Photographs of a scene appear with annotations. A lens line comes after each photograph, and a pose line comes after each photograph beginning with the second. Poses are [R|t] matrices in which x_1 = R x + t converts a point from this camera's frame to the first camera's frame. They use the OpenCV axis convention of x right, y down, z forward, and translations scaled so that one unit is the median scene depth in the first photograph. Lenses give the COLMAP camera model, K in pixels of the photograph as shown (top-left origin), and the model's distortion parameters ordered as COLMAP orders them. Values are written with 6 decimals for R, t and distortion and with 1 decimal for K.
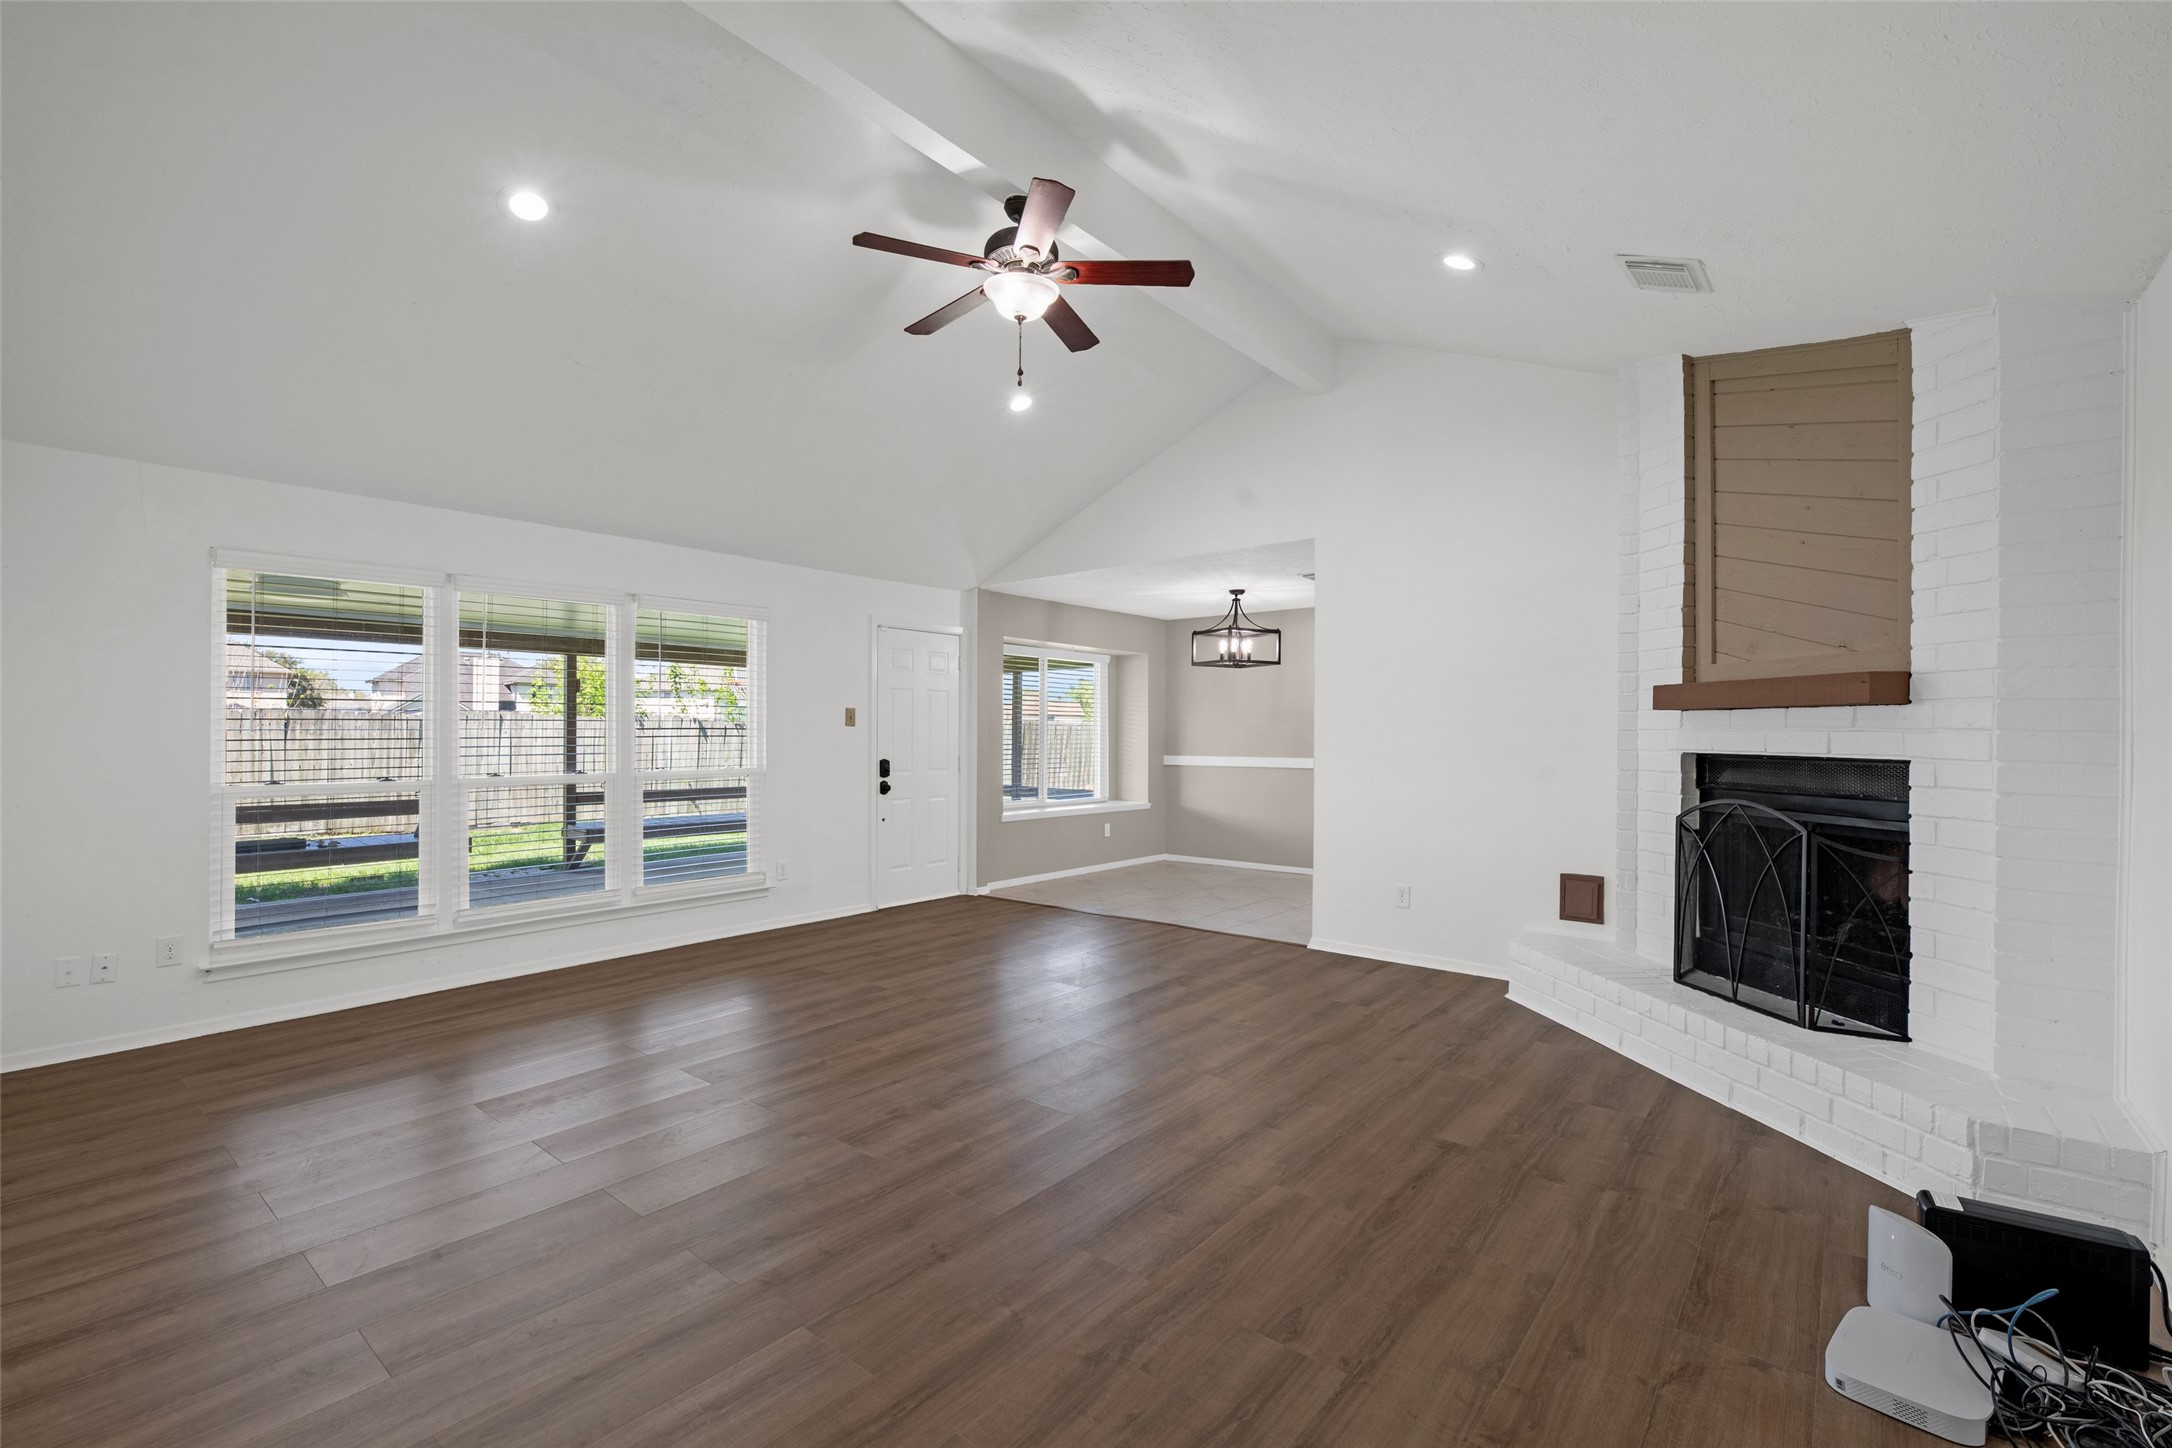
lens RADIAL K [[940.6, 0, 1080.9], [0, 940.6, 735.8], [0, 0, 1]] dist [0.000394, -0.001253]
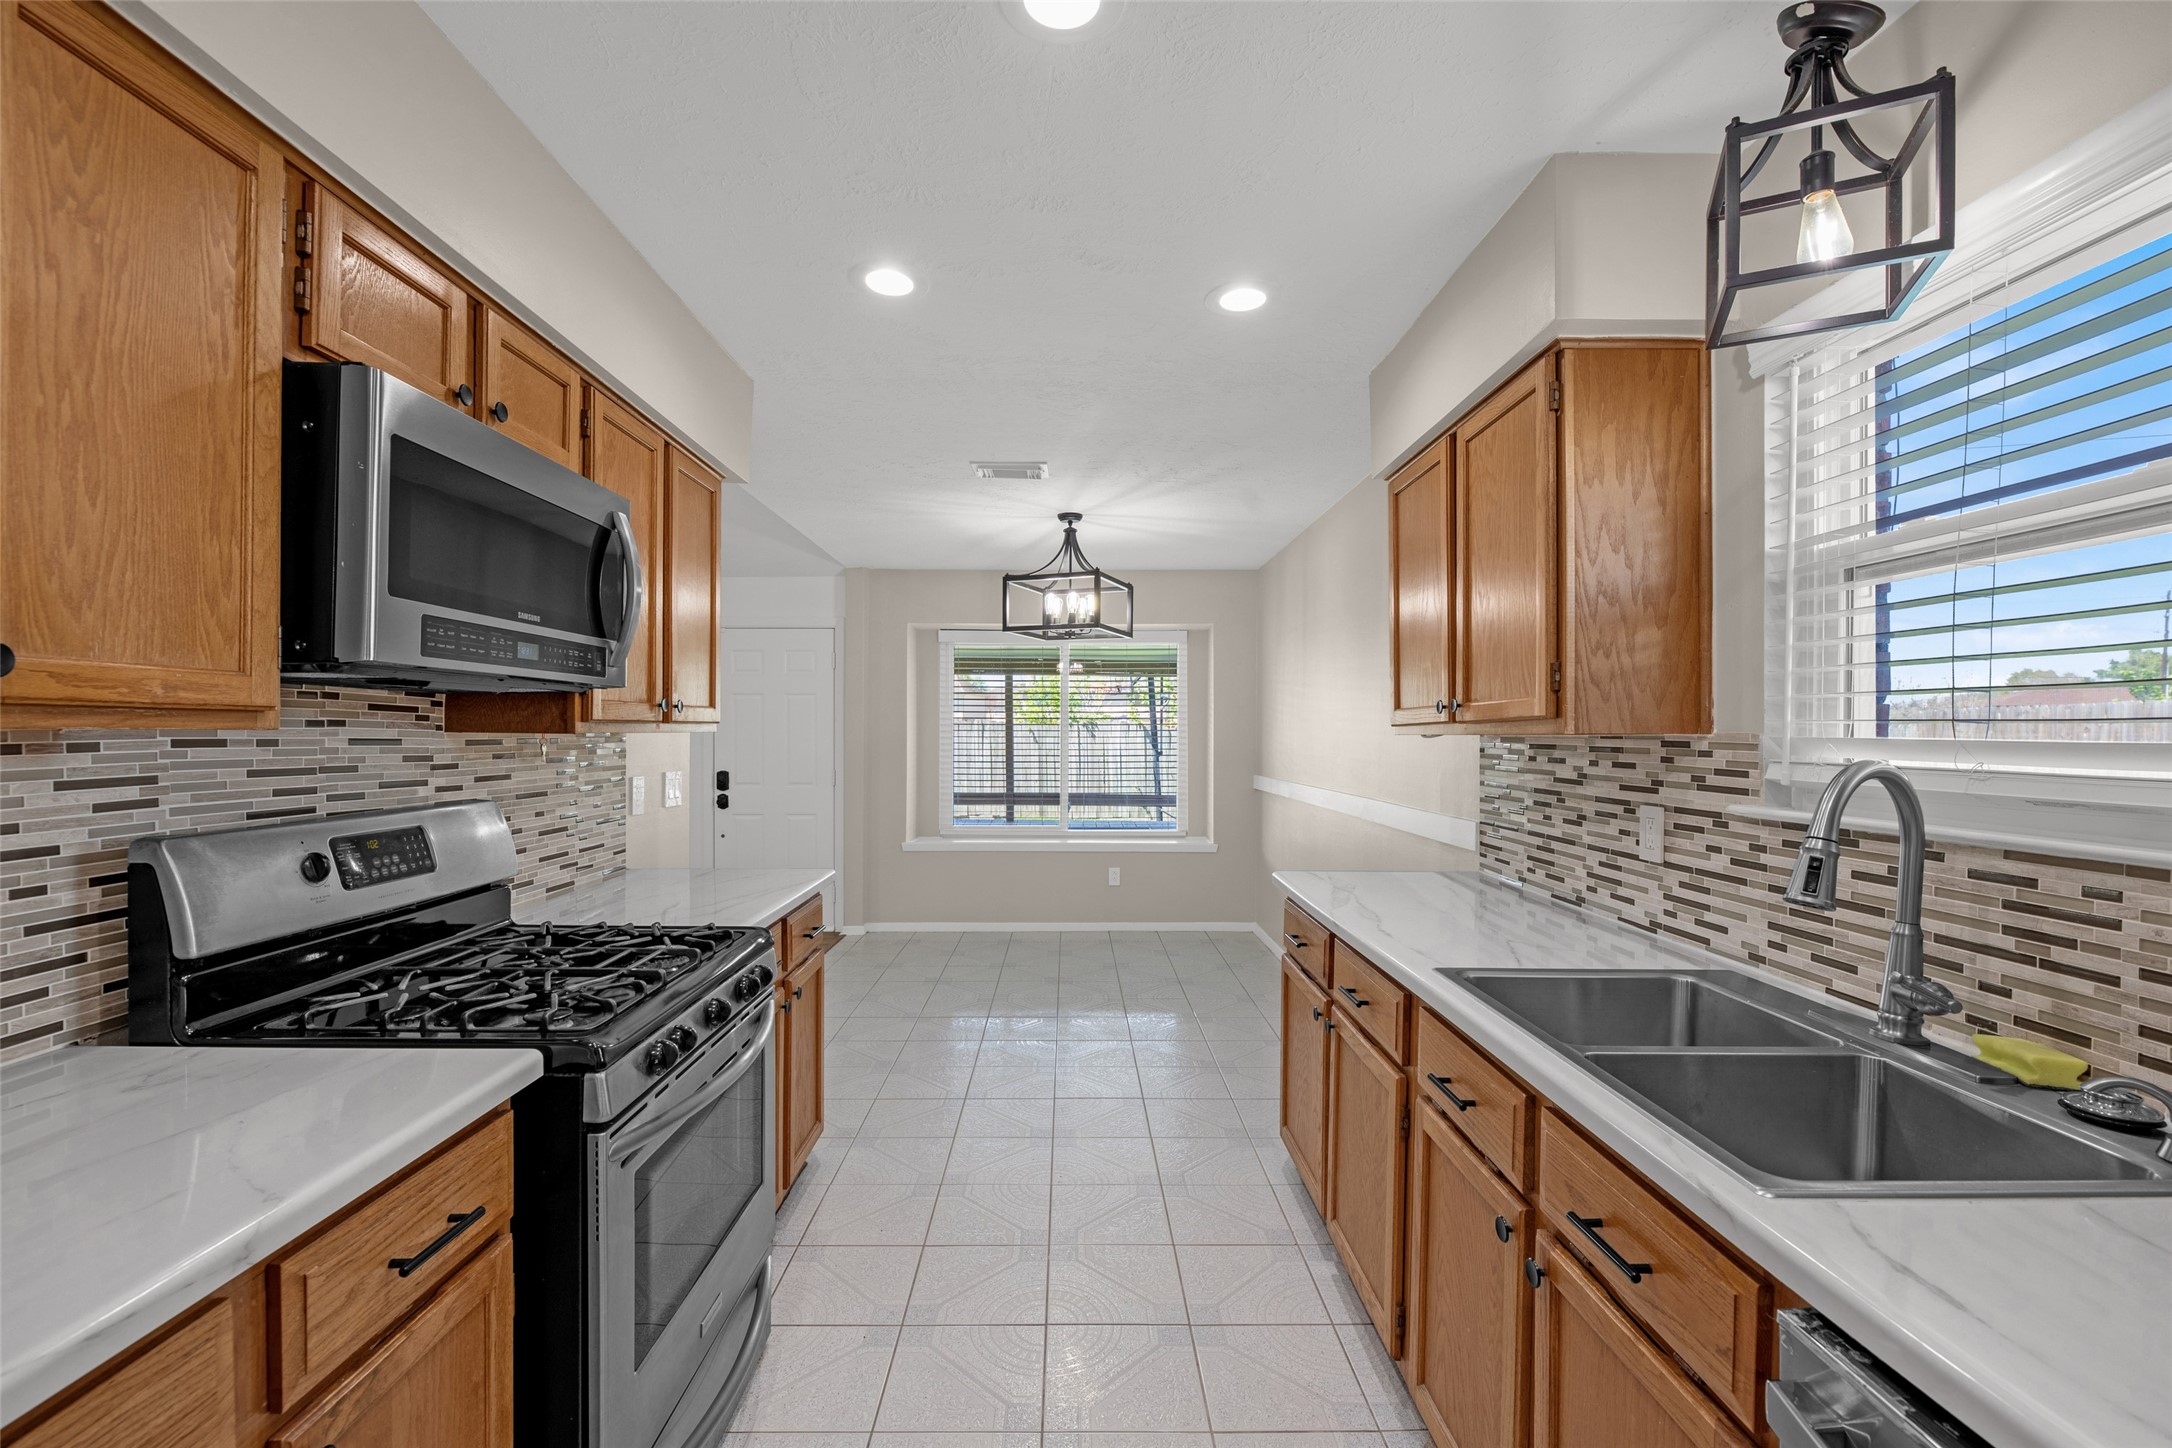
lens RADIAL K [[940.6, 0, 1080.9], [0, 940.6, 735.8], [0, 0, 1]] dist [0.000394, -0.001253]
pose [[0.644192, -0.002983, -0.764858, 1.161341], [0.000406, 0.999994, -0.003557, -0.010021], [0.764863, 0.001981, 0.644189, 1.075685]]
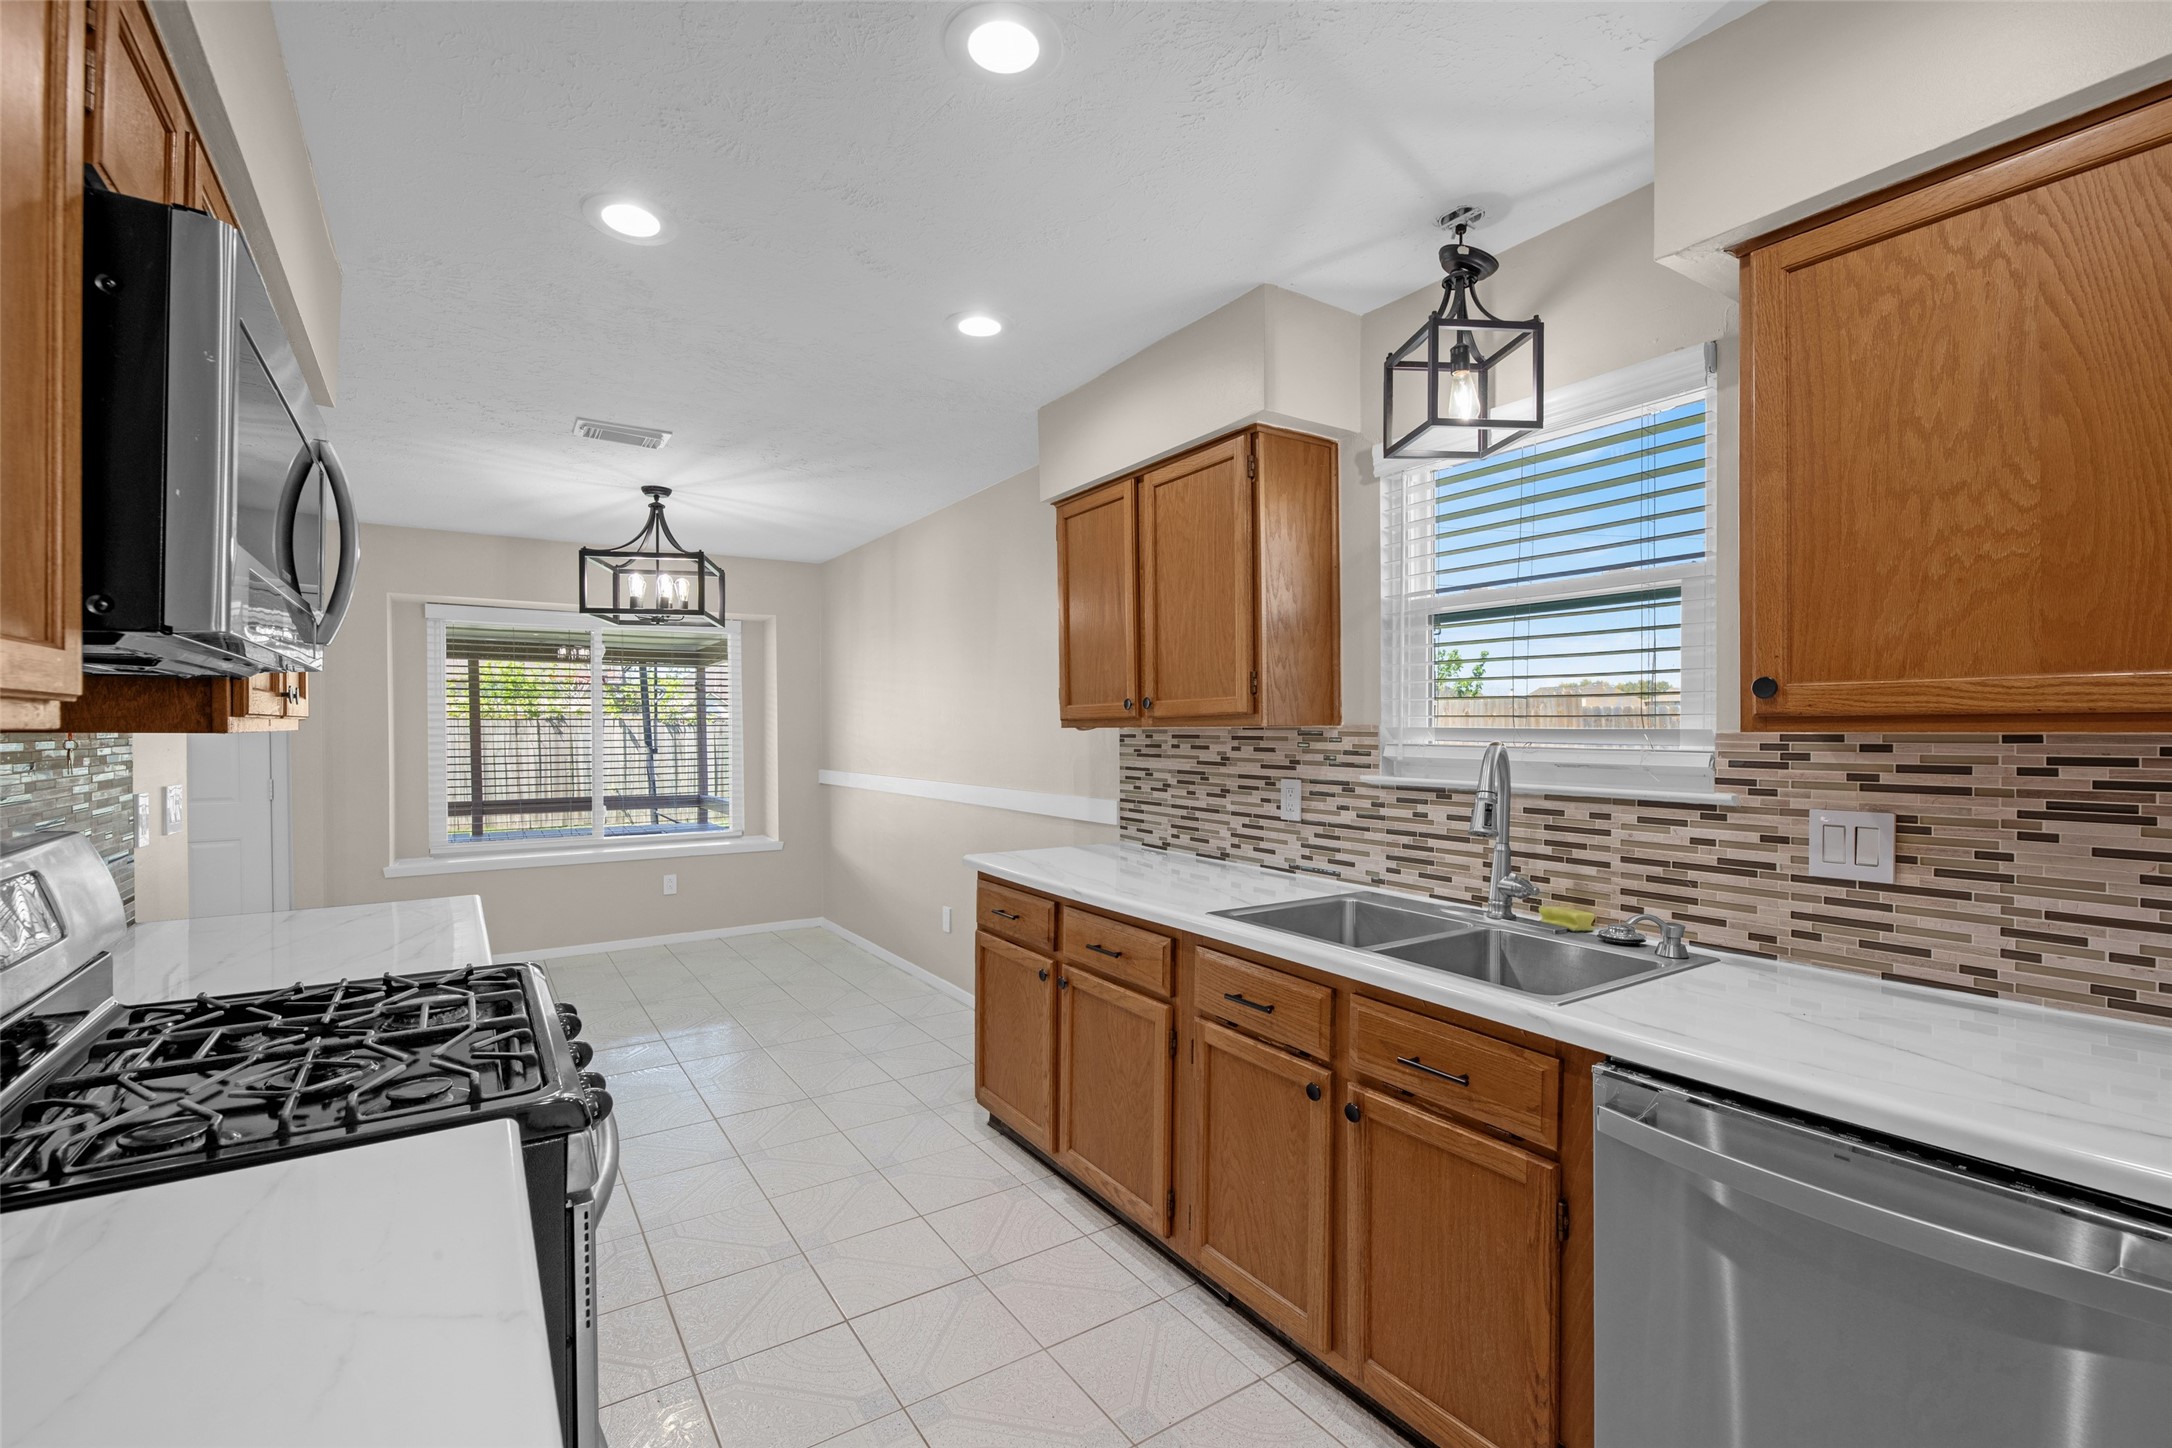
lens RADIAL K [[940.6, 0, 1080.9], [0, 940.6, 735.8], [0, 0, 1]] dist [0.000394, -0.001253]
pose [[0.954583, -0.007626, -0.297848, 1.037620], [0.009736, 0.999937, 0.005601, -0.010704], [0.297786, -0.008247, 0.954597, 0.949007]]
